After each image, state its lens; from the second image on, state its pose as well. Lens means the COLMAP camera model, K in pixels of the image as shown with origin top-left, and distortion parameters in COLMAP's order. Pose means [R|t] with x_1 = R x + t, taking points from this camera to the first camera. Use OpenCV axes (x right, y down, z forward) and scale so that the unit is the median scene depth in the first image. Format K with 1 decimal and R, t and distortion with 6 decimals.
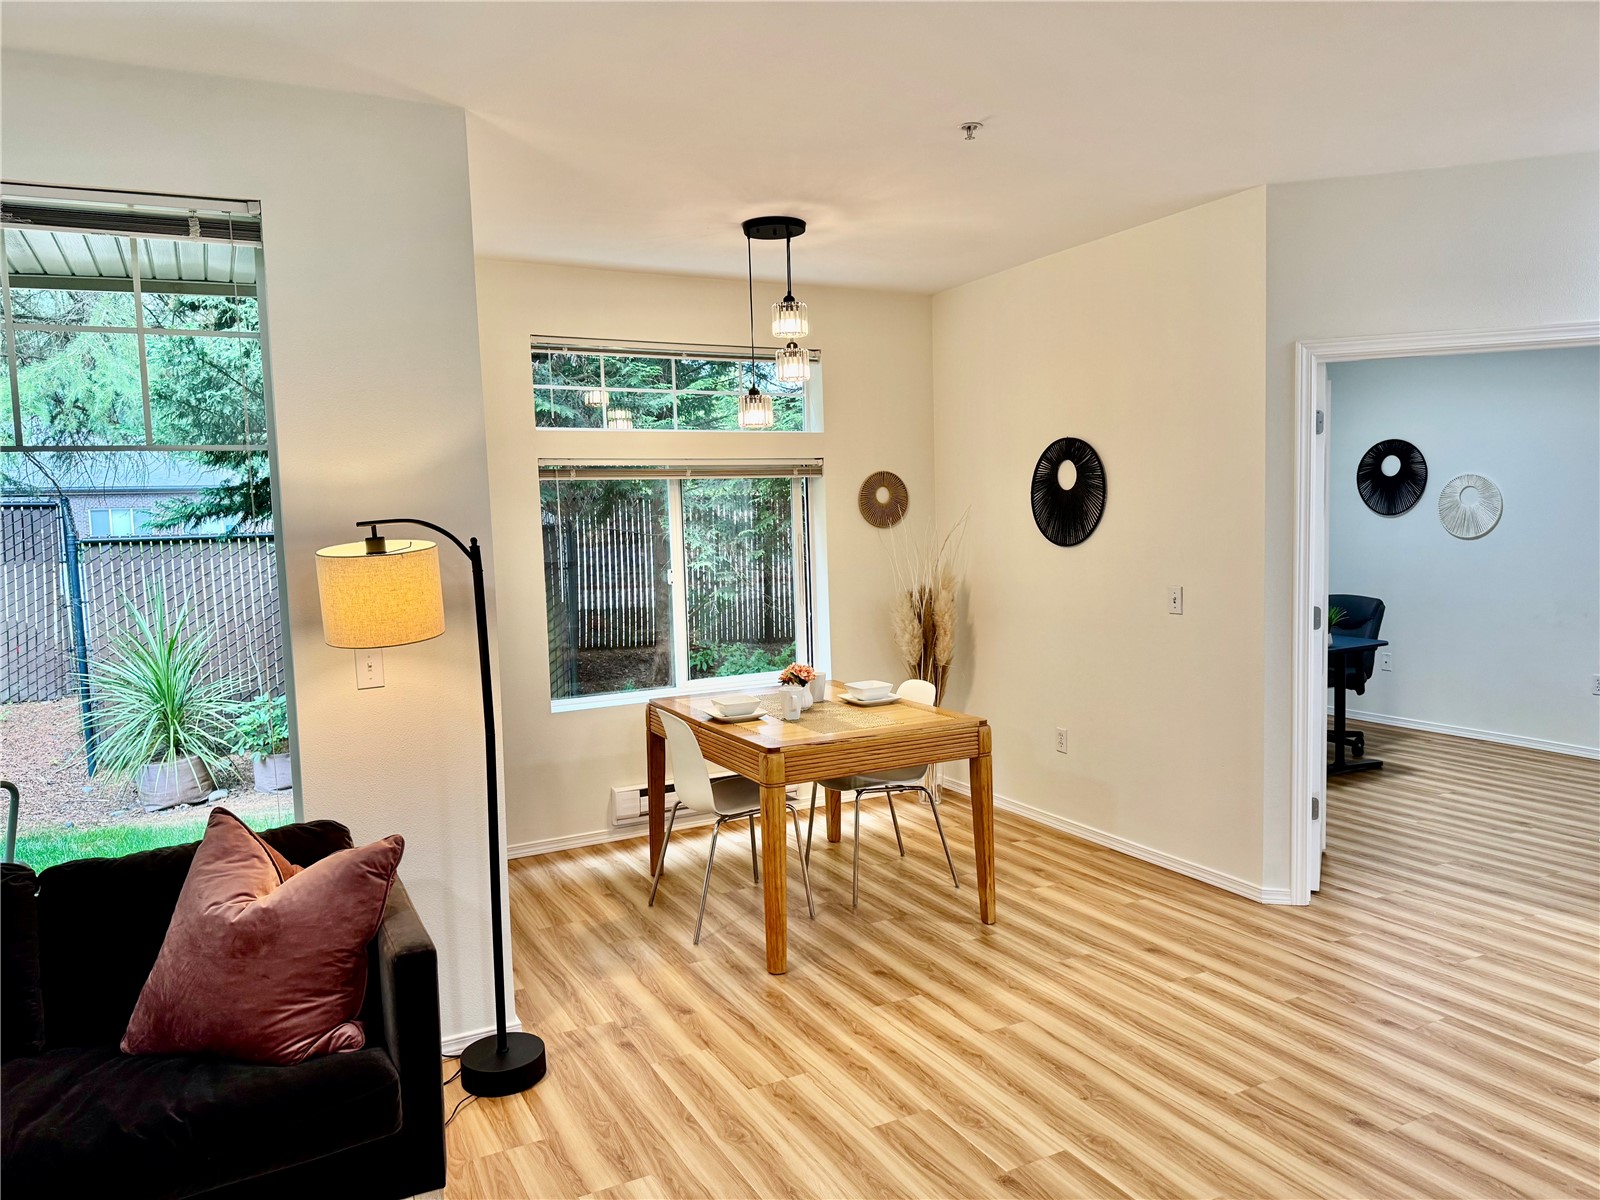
lens RADIAL K [[1110.8, 0, 800.0], [0, 1110.8, 600.0], [0, 0, 1]] dist [0.002761, 0.001191]
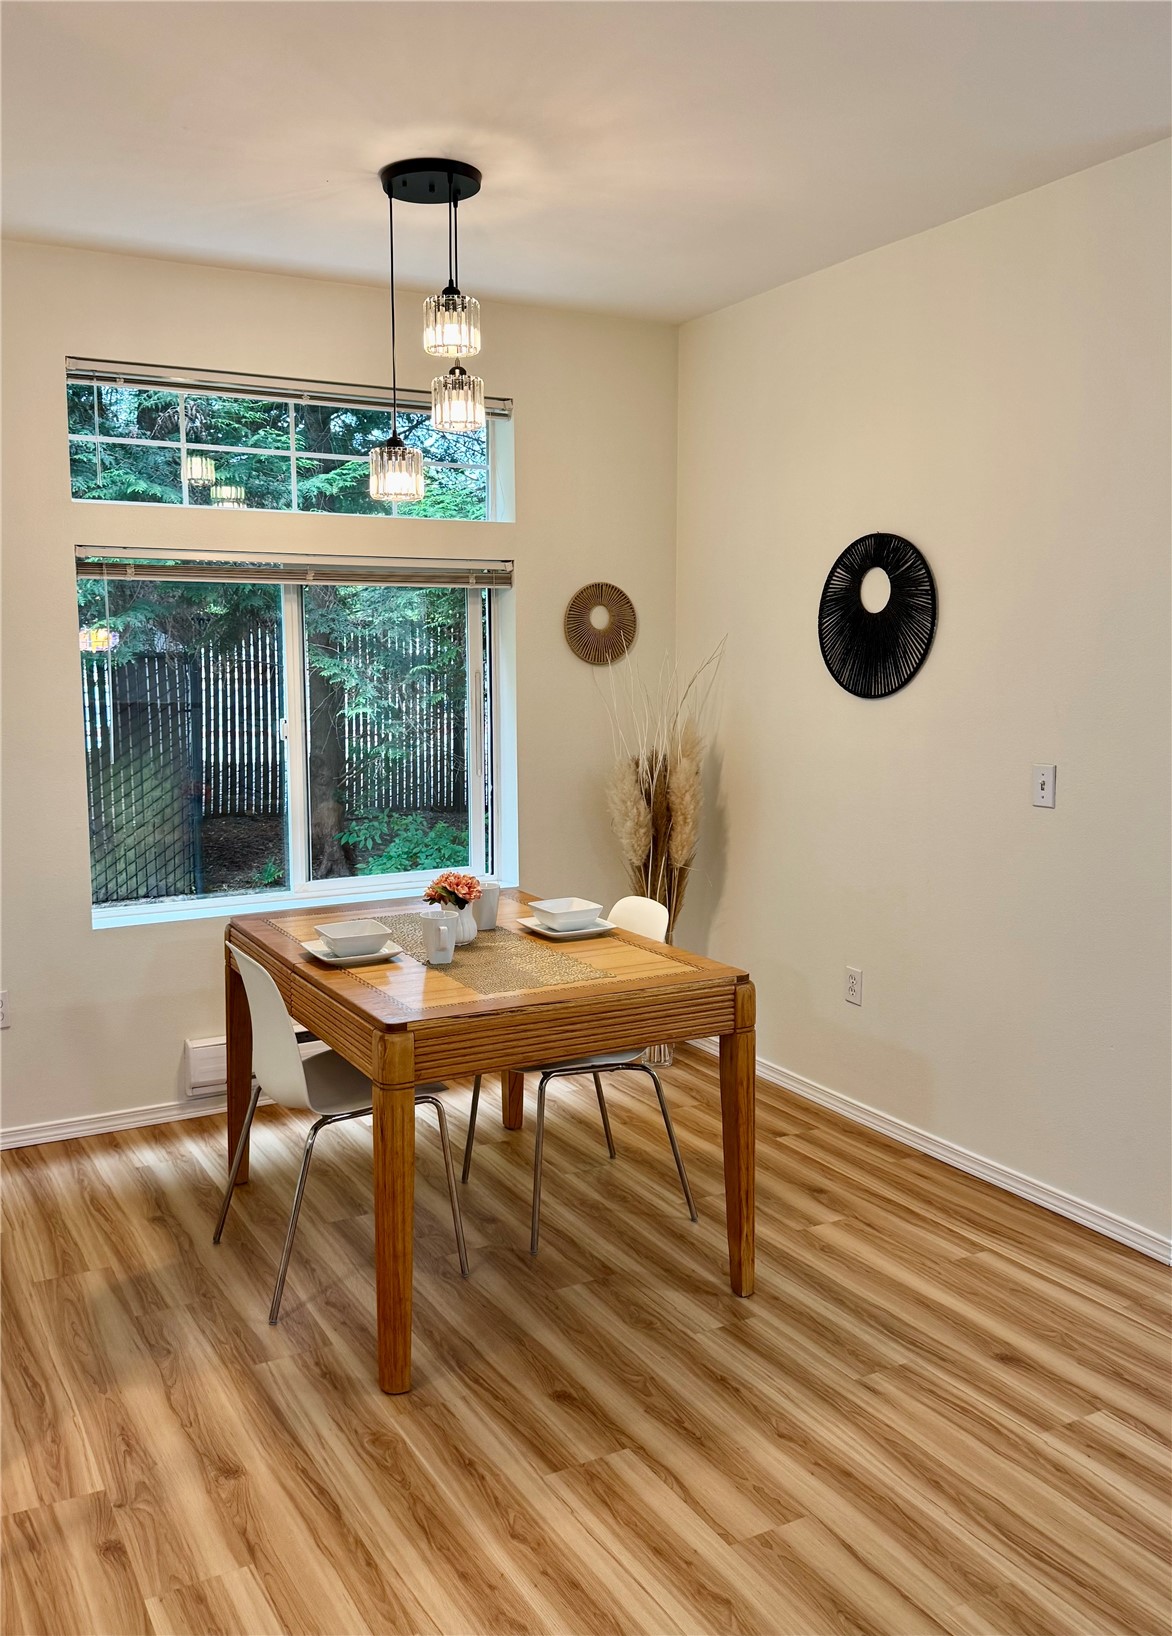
lens RADIAL K [[1321.5, 0, 516.0], [0, 1321.5, 790.8], [0, 0, 1]] dist [-0.009304, -0.013756]
pose [[0.999719, 0.023311, 0.004279, 0.029006], [-0.023421, 0.999336, 0.027914, -0.011351], [-0.003626, -0.028006, 0.999601, 0.239330]]
